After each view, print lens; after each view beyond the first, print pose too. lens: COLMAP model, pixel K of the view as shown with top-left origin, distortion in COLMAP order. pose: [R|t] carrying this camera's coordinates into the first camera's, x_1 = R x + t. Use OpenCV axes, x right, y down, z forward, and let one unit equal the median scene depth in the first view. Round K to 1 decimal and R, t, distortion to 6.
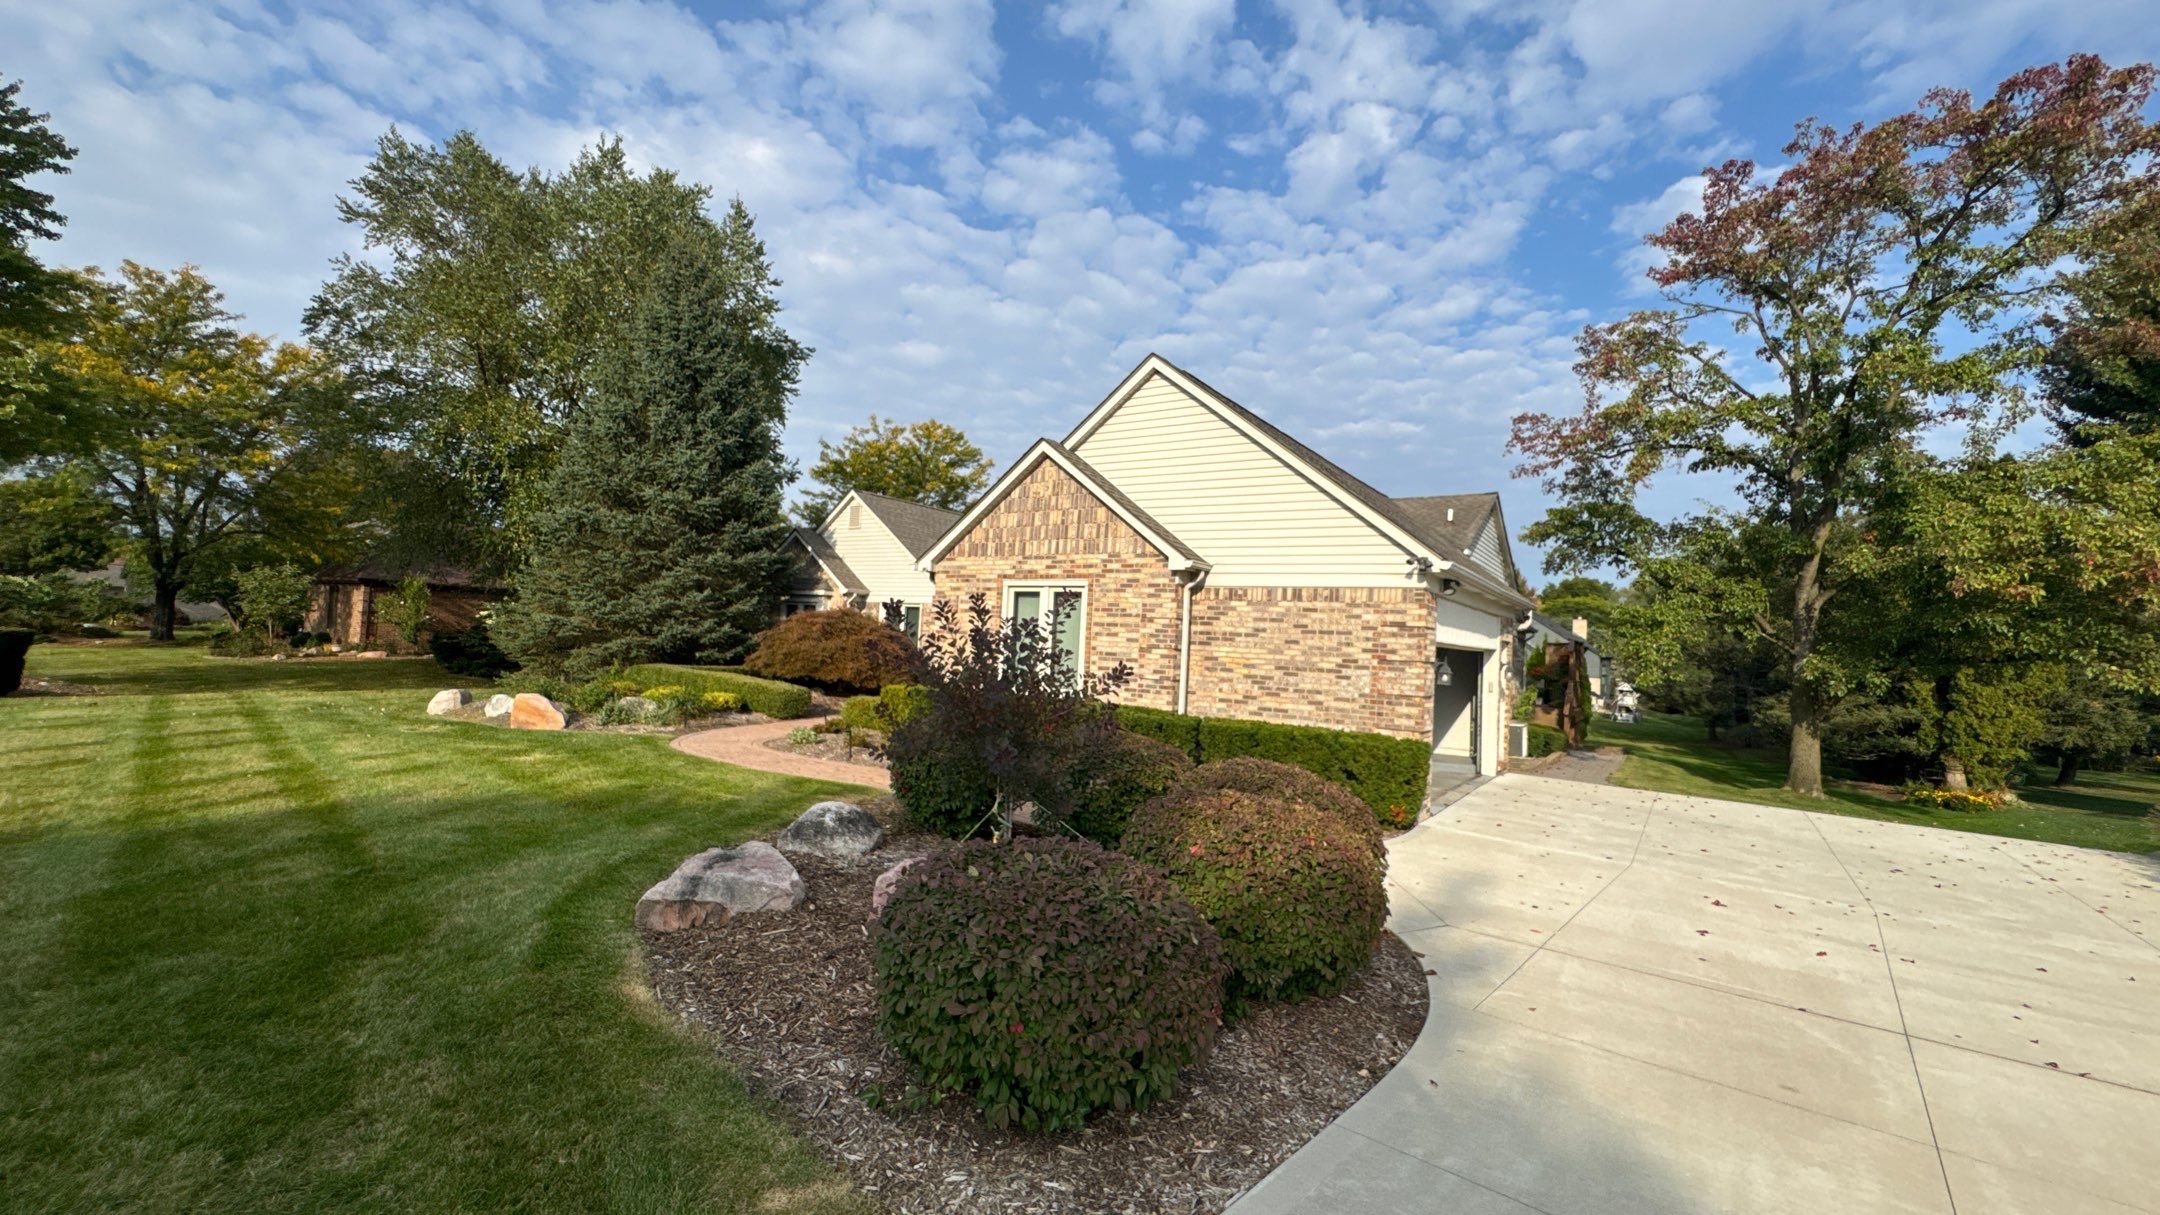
lens RADIAL K [[868.6, 0, 1089.6], [0, 868.6, 598.1], [0, 0, 1]] dist [-0.007871, 0.000491]
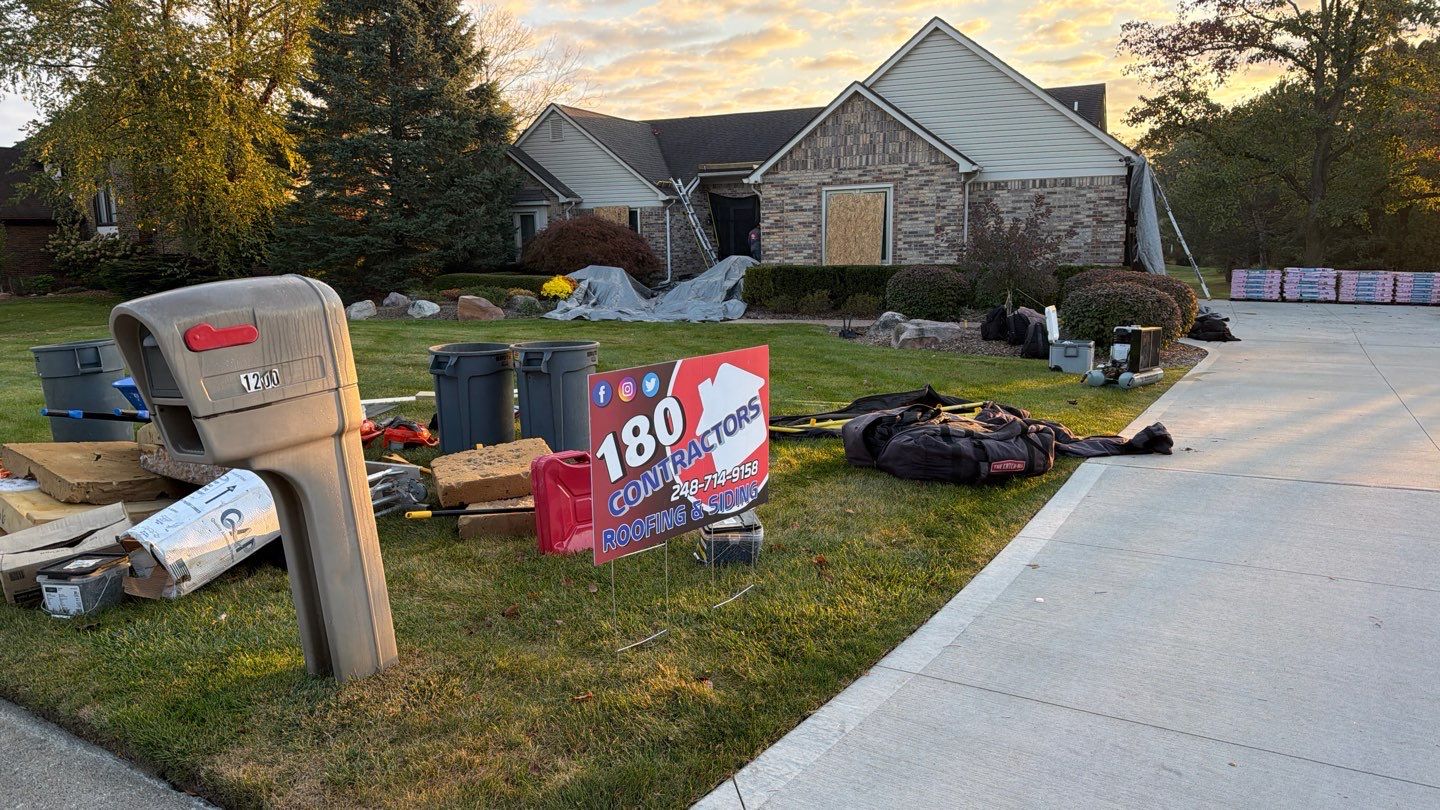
lens RADIAL K [[1001.6, 0, 721.4], [0, 1001.6, 418.9], [0, 0, 1]] dist [0.031744, -0.017146]
pose [[0.978164, -0.109998, 0.176342, -0.650004], [0.066349, 0.969336, 0.236611, -0.056738], [-0.196962, -0.219744, 0.955468, -0.675289]]
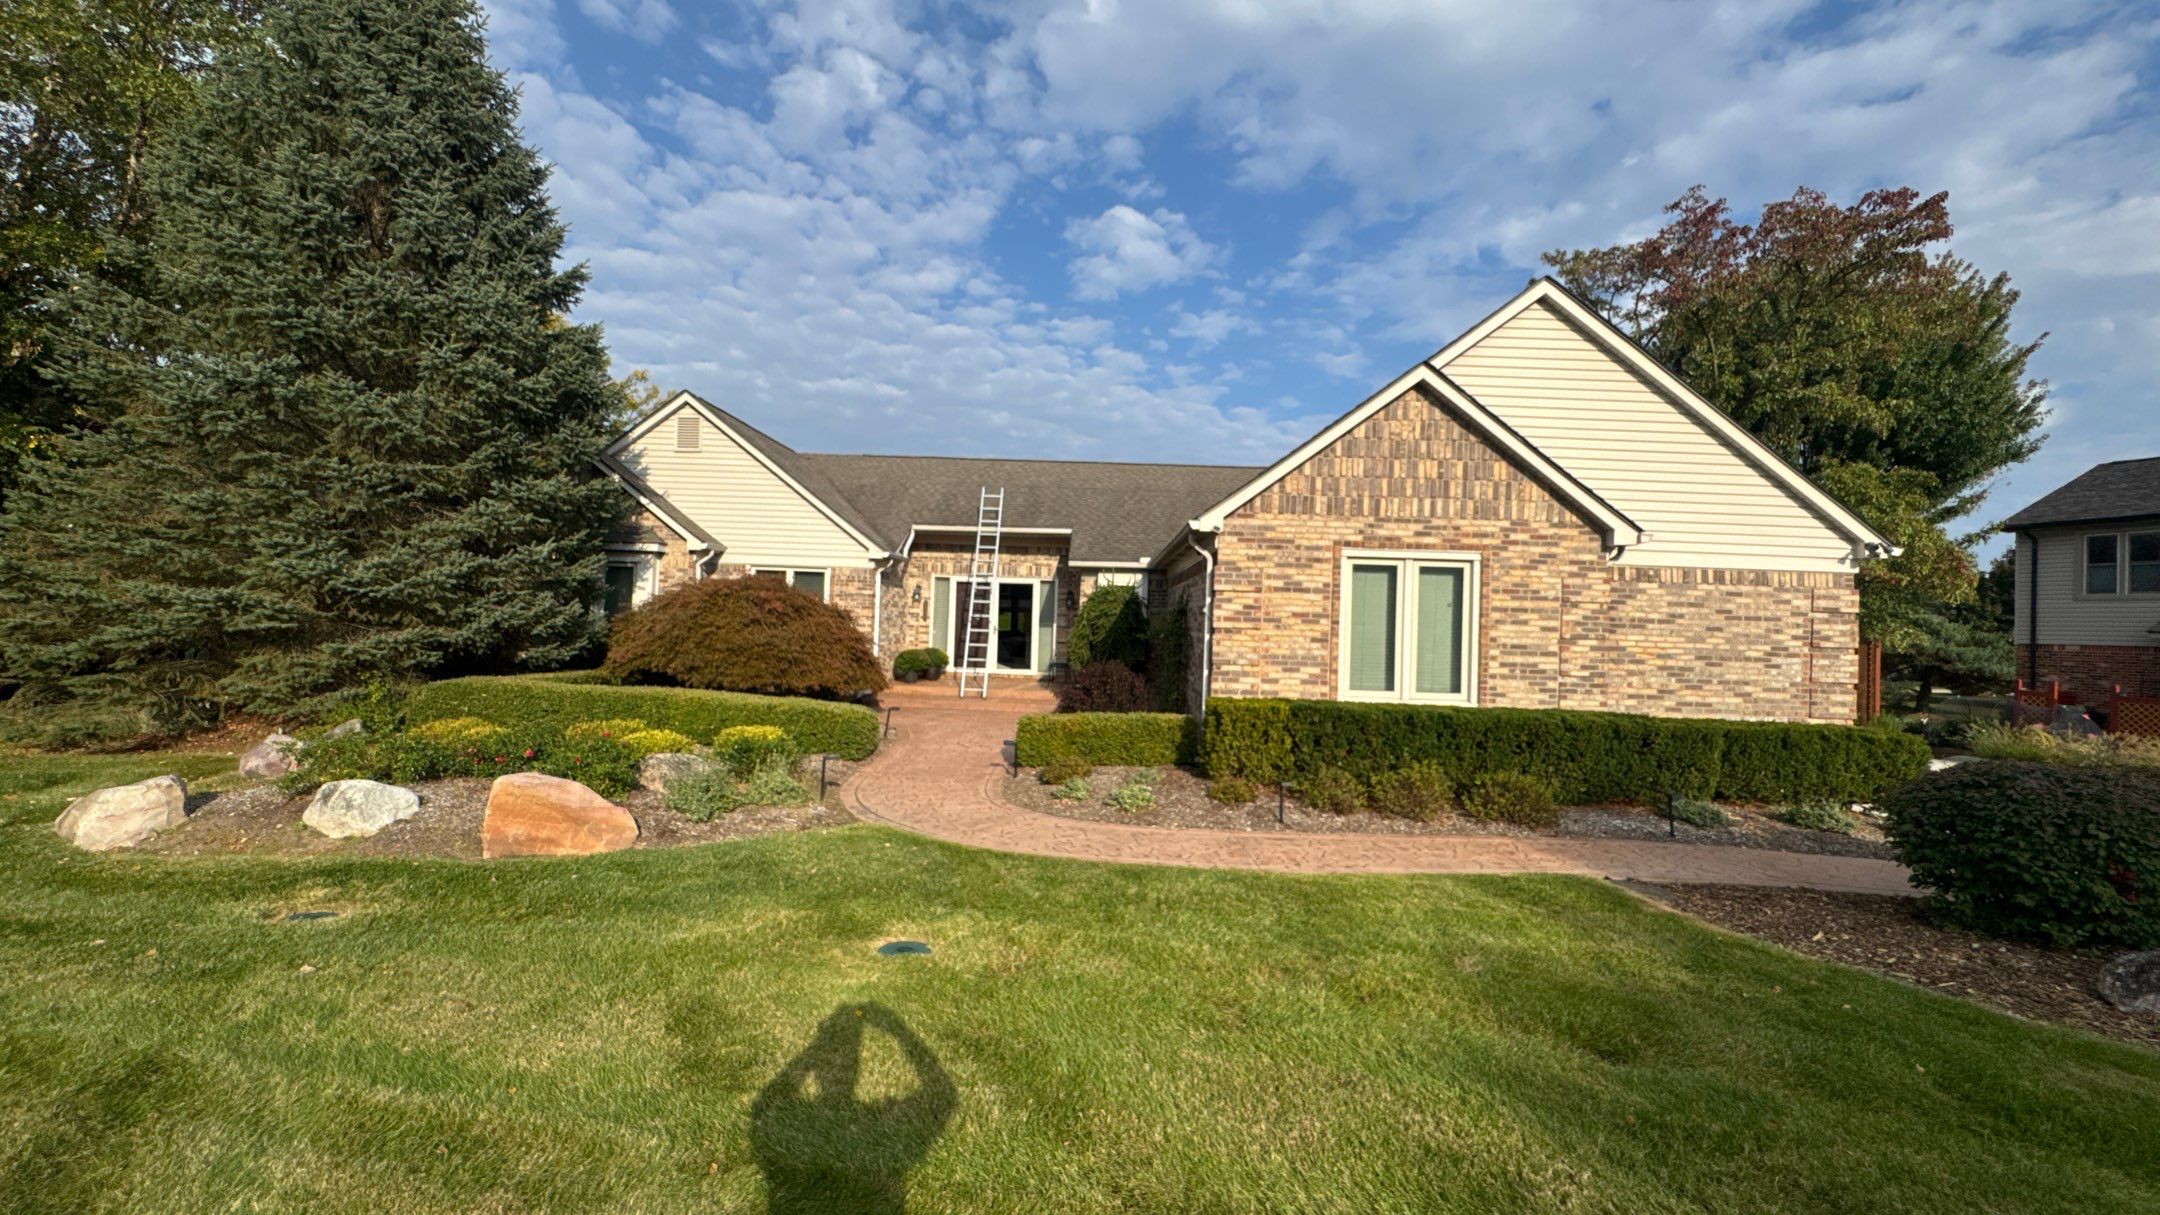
lens RADIAL K [[868.6, 0, 1088.5], [0, 868.6, 611.1], [0, 0, 1]] dist [-0.007871, 0.000491]
pose [[0.838074, -0.013556, 0.545389, -0.749767], [-0.020879, 0.998162, 0.056895, -0.005797], [-0.545157, -0.059069, 0.836250, 0.552321]]
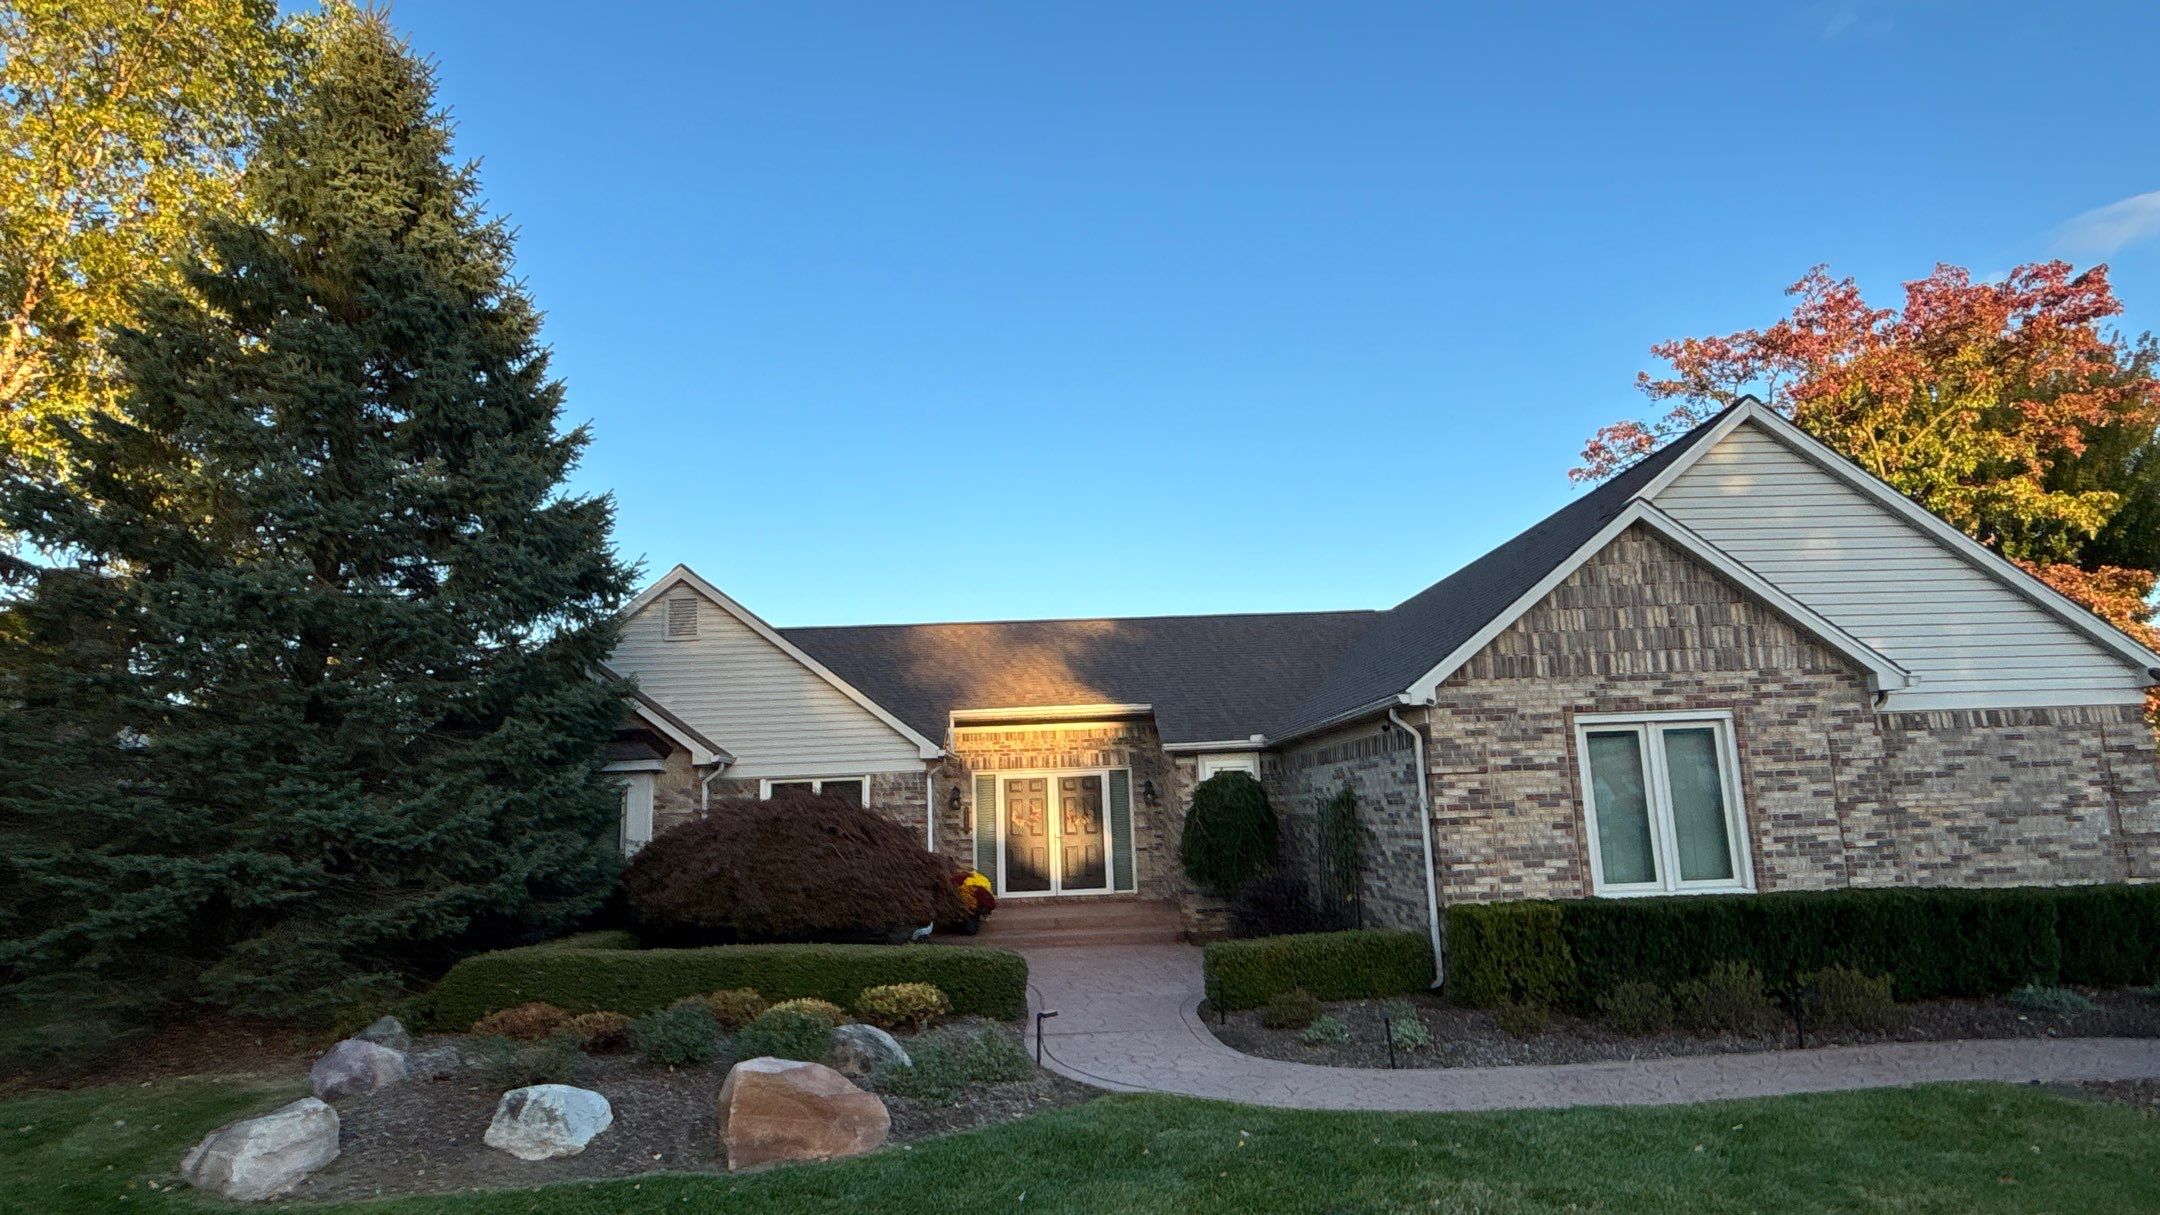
lens RADIAL K [[1145.5, 0, 1103.3], [0, 1145.5, 608.2], [0, 0, 1]] dist [-0.013761, 0.005211]
pose [[0.809753, 0.027750, 0.586114, -0.948154], [0.043716, 0.993252, -0.107422, -0.026020], [-0.585140, 0.112608, 0.803076, 0.582221]]
